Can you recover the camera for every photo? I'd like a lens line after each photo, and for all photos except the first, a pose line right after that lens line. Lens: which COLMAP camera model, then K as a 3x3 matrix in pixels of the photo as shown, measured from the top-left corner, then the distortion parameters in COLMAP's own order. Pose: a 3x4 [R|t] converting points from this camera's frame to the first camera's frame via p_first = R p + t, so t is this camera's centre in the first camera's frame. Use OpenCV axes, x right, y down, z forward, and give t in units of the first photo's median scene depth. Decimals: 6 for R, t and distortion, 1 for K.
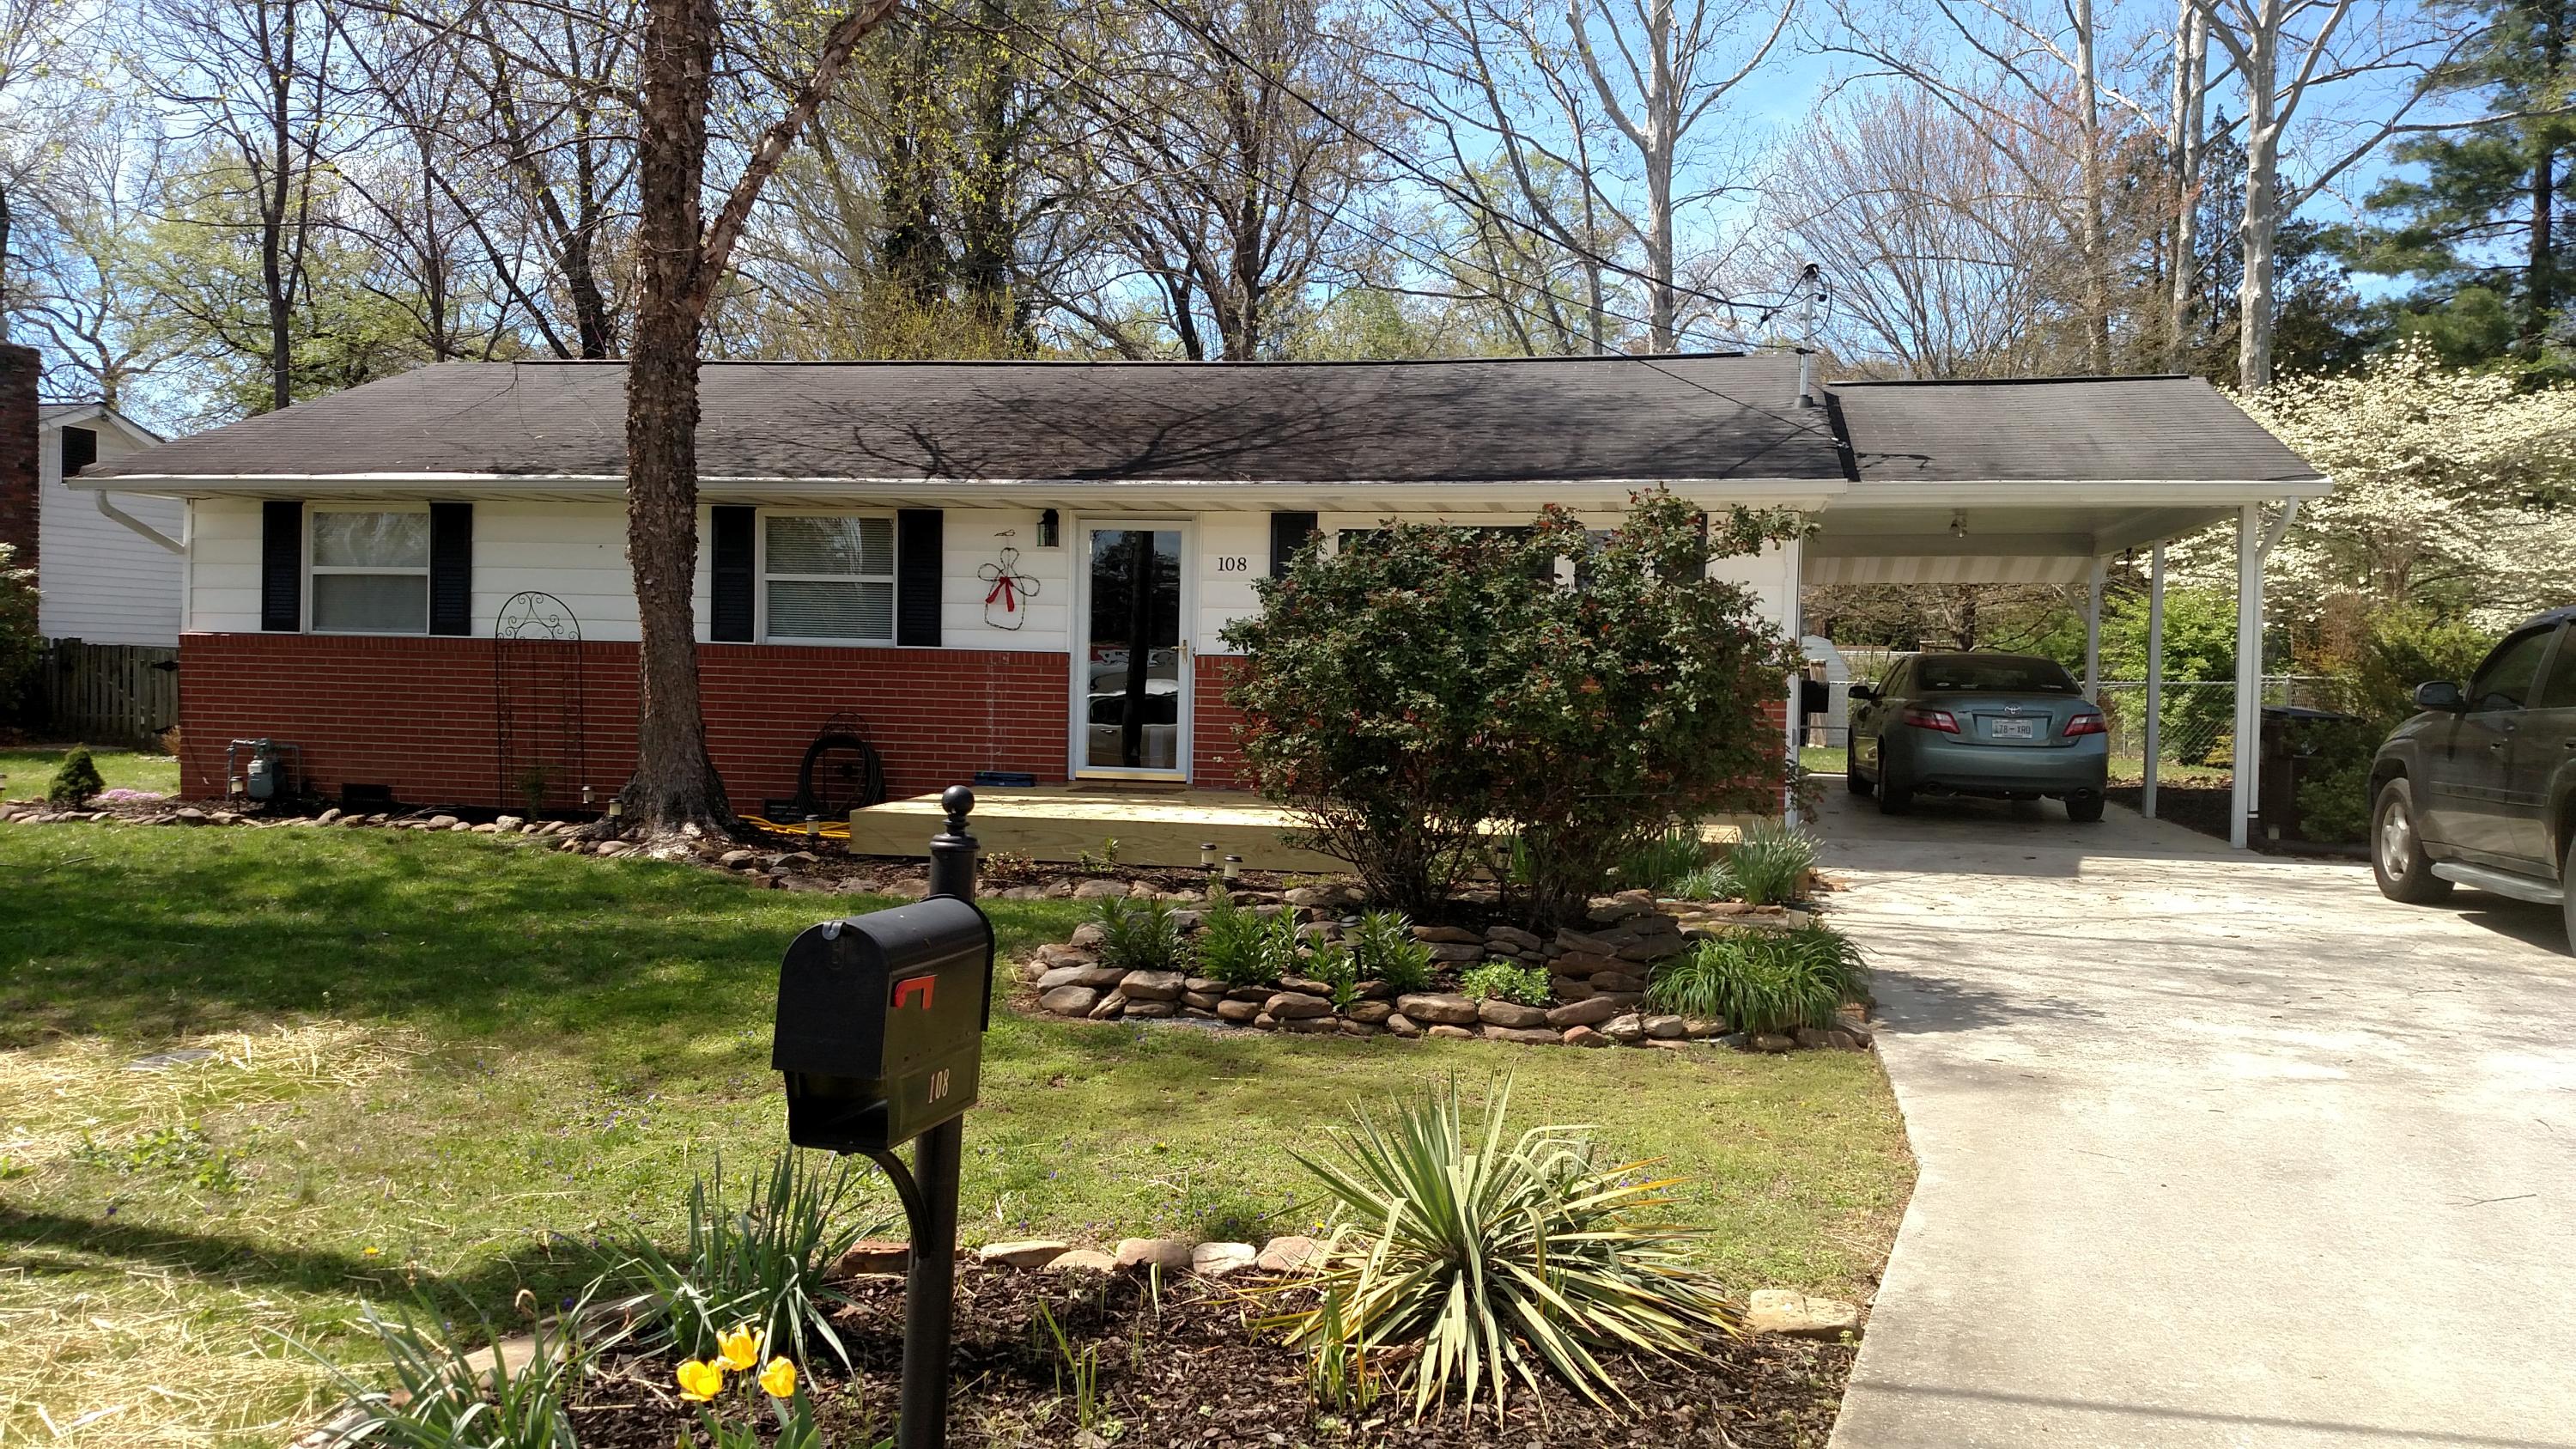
lens RADIAL K [[2025.3, 0, 1288.0], [0, 2025.3, 724.5], [0, 0, 1]] dist [-0.002382, 0.131147]
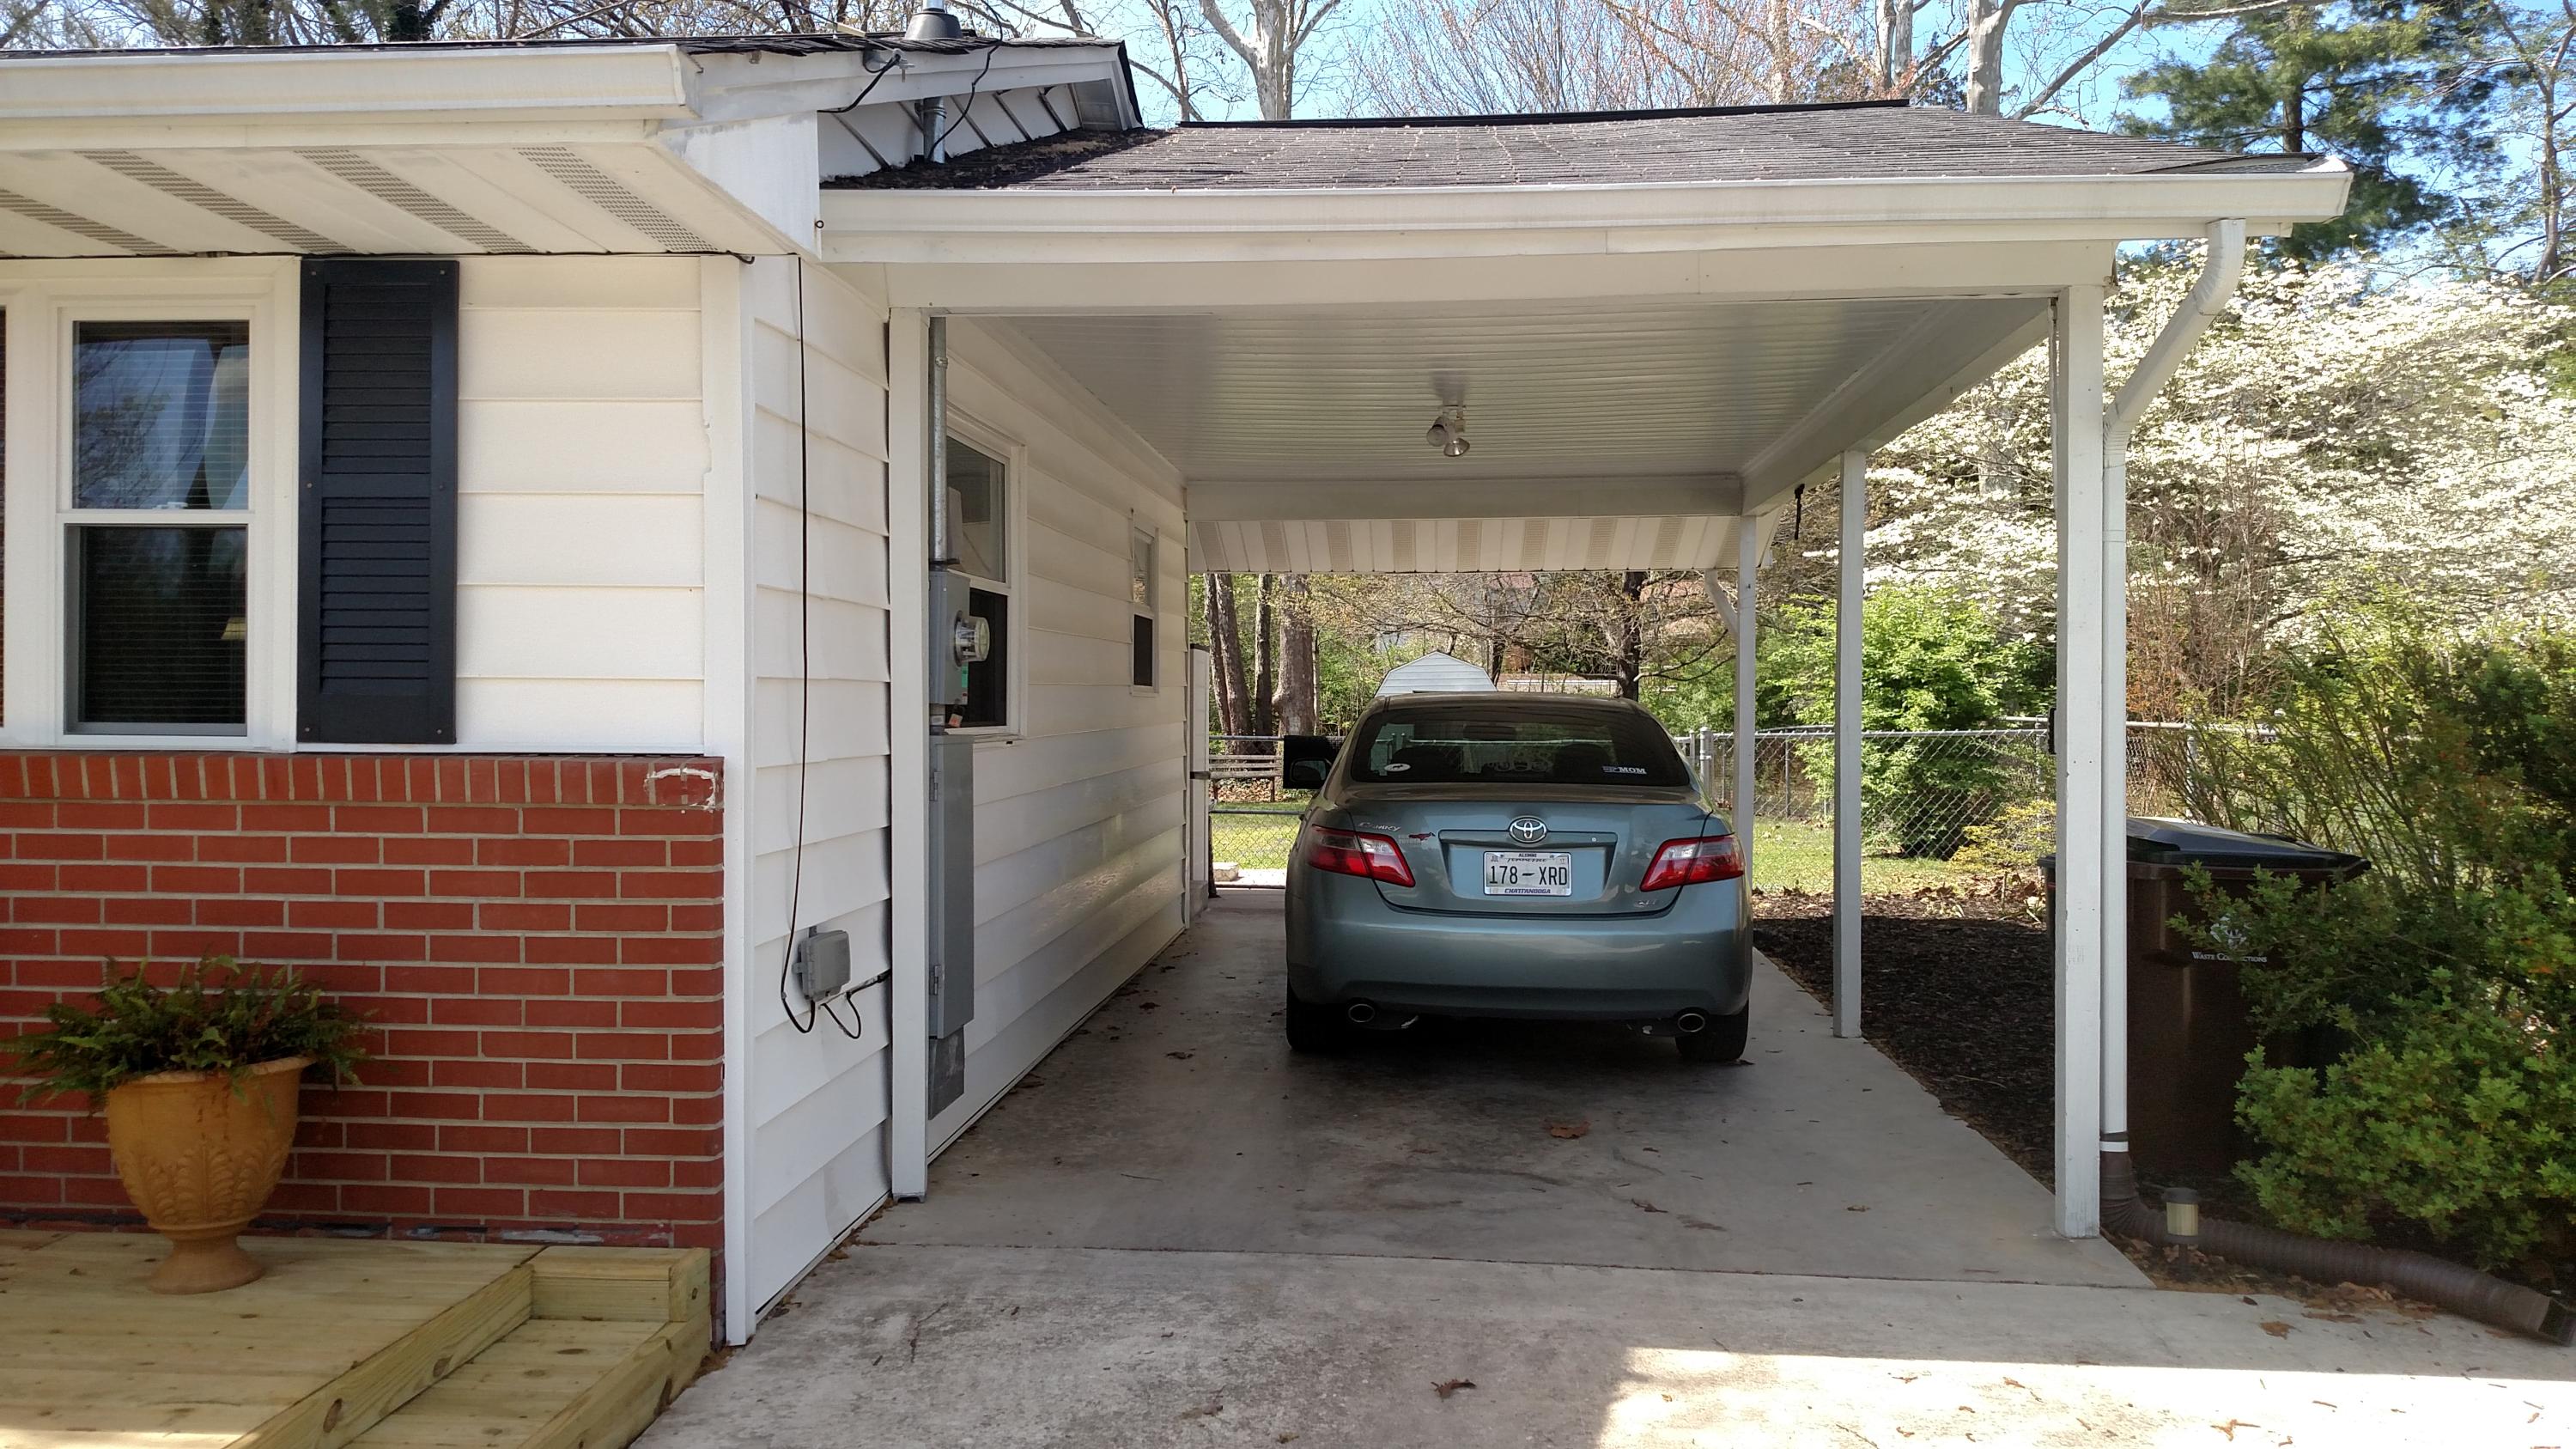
lens RADIAL K [[1991.8, 0, 1288.0], [0, 1991.8, 724.5], [0, 0, 1]] dist [0.158376, -0.000385]
pose [[0.992417, -0.014223, 0.122092, 0.162146], [0.016116, 0.999765, -0.014528, -0.015244], [-0.121856, 0.016385, 0.992413, 0.372682]]
